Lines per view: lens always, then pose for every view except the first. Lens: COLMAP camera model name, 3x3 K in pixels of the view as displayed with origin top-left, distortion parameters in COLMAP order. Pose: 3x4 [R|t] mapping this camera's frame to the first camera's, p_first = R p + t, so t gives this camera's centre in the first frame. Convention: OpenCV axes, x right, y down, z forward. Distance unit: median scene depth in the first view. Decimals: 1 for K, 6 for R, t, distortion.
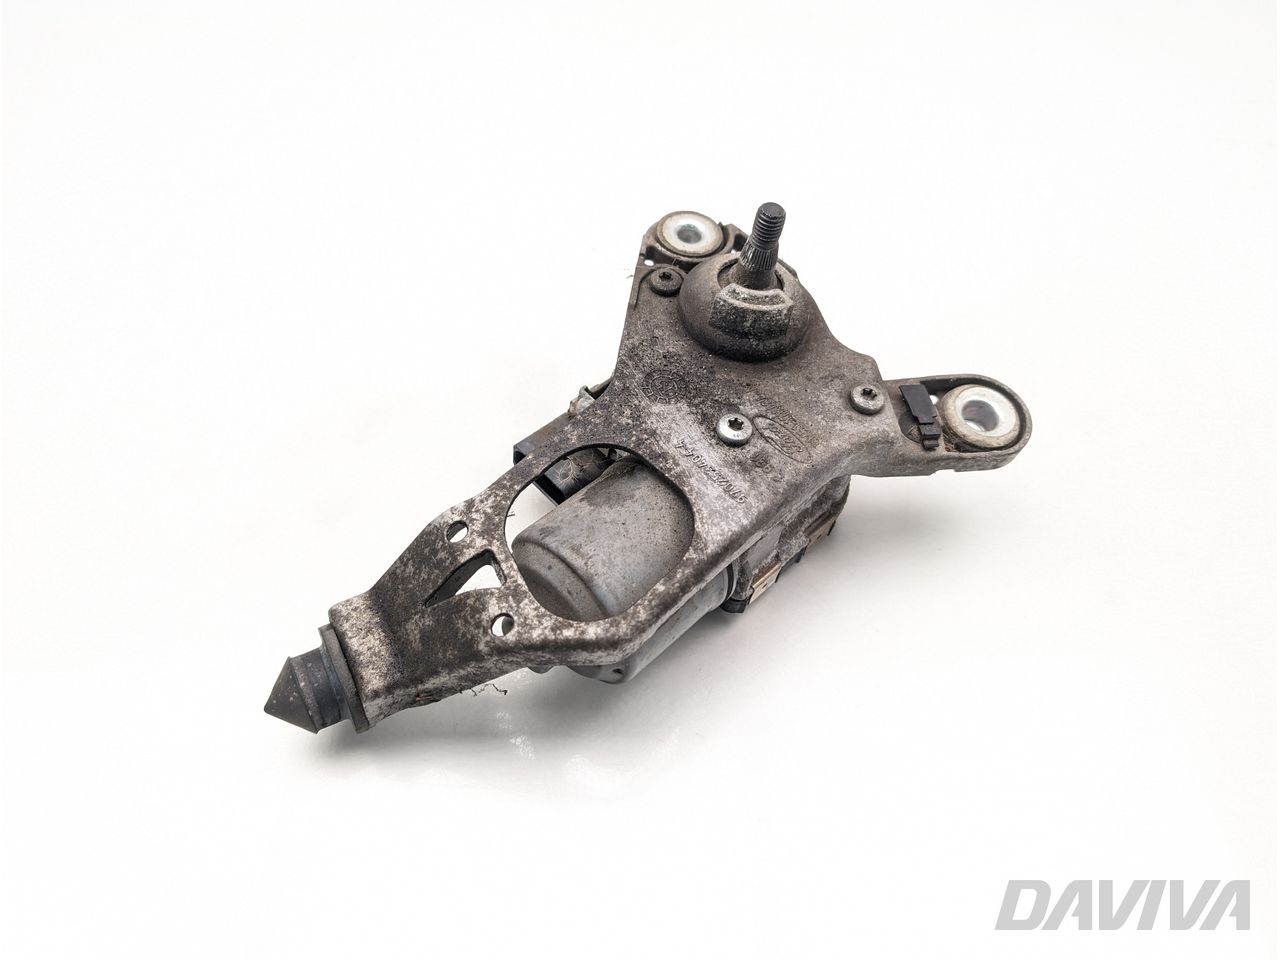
lens RADIAL K [[956.9, 0, 640.0], [0, 956.9, 480.0], [0, 0, 1]] dist [0.042795, -0.000663]
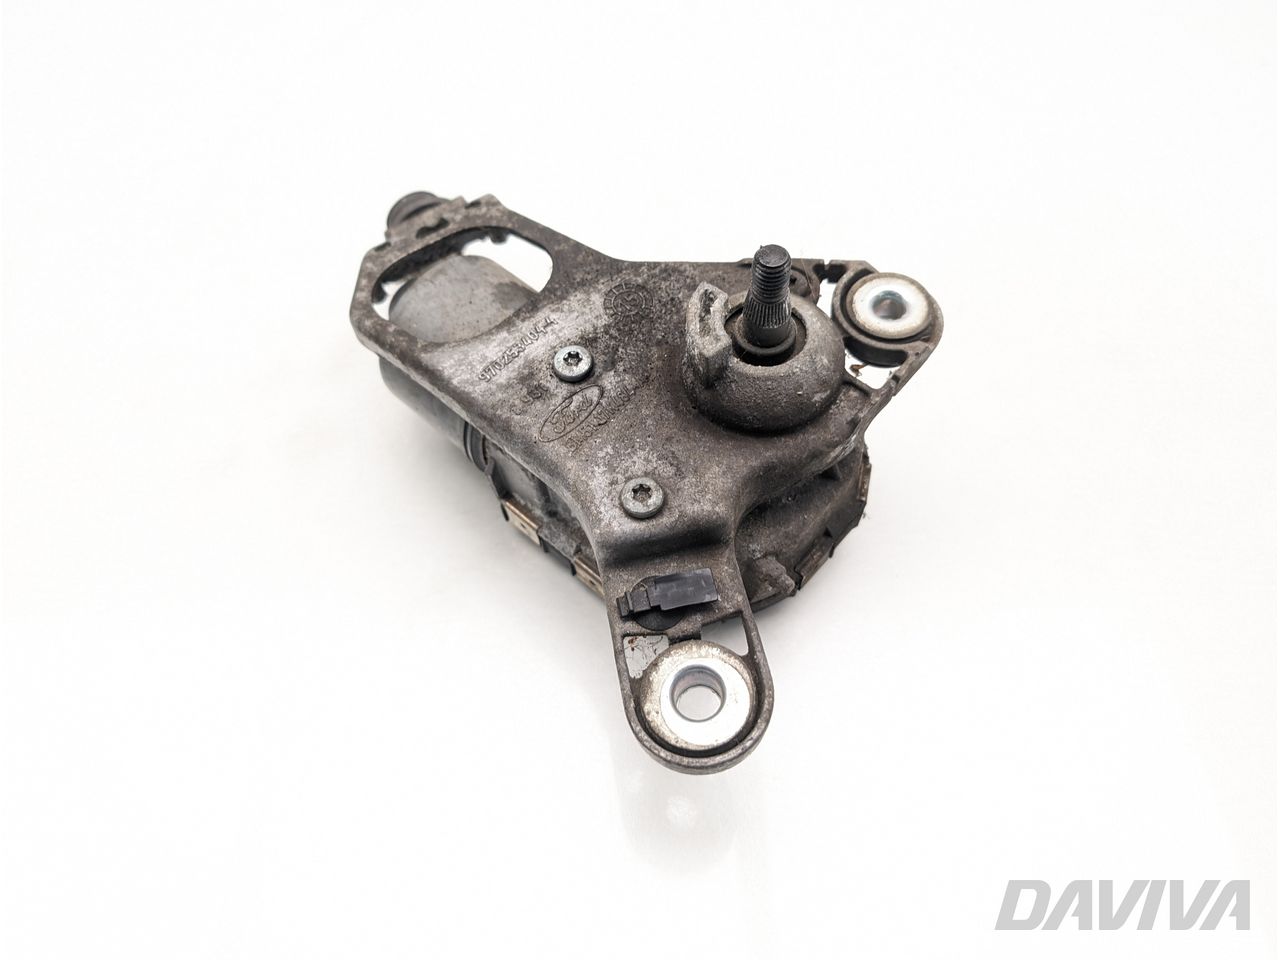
lens RADIAL K [[956.9, 0, 640.0], [0, 956.9, 480.0], [0, 0, 1]] dist [0.042795, -0.000663]
pose [[0.061677, 0.805393, -0.589523, 0.714937], [-0.779731, 0.407597, 0.475274, -0.480940], [0.623070, 0.430356, 0.653129, 0.495972]]
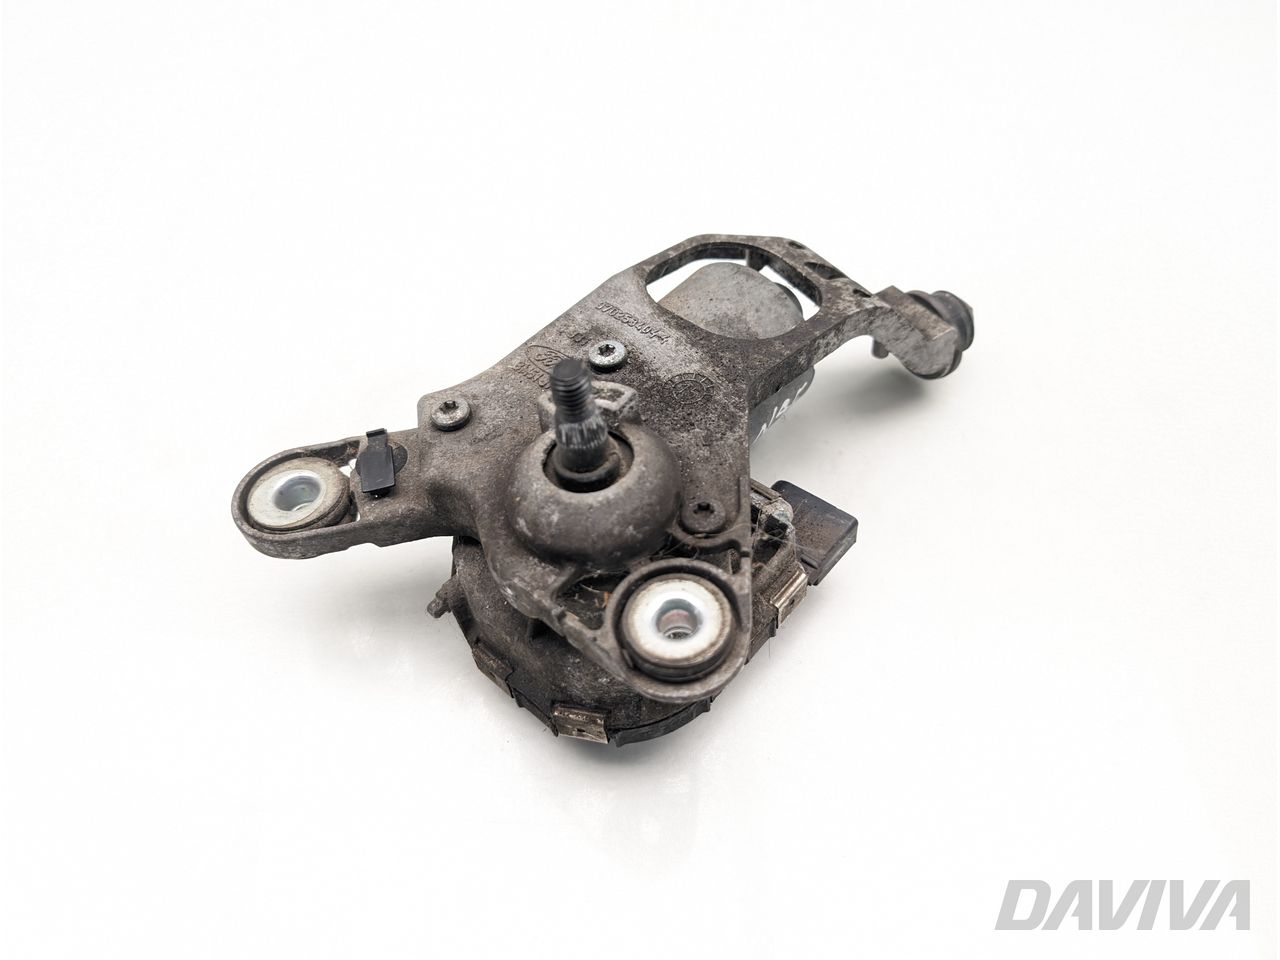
lens RADIAL K [[951.0, 0, 640.0], [0, 951.0, 480.0], [0, 0, 1]] dist [0.144448, -0.000060]
pose [[-0.997419, 0.043339, -0.057247, 0.124379], [-0.065655, -0.227720, 0.971511, -0.971255], [0.029068, 0.972762, 0.229978, 0.899164]]
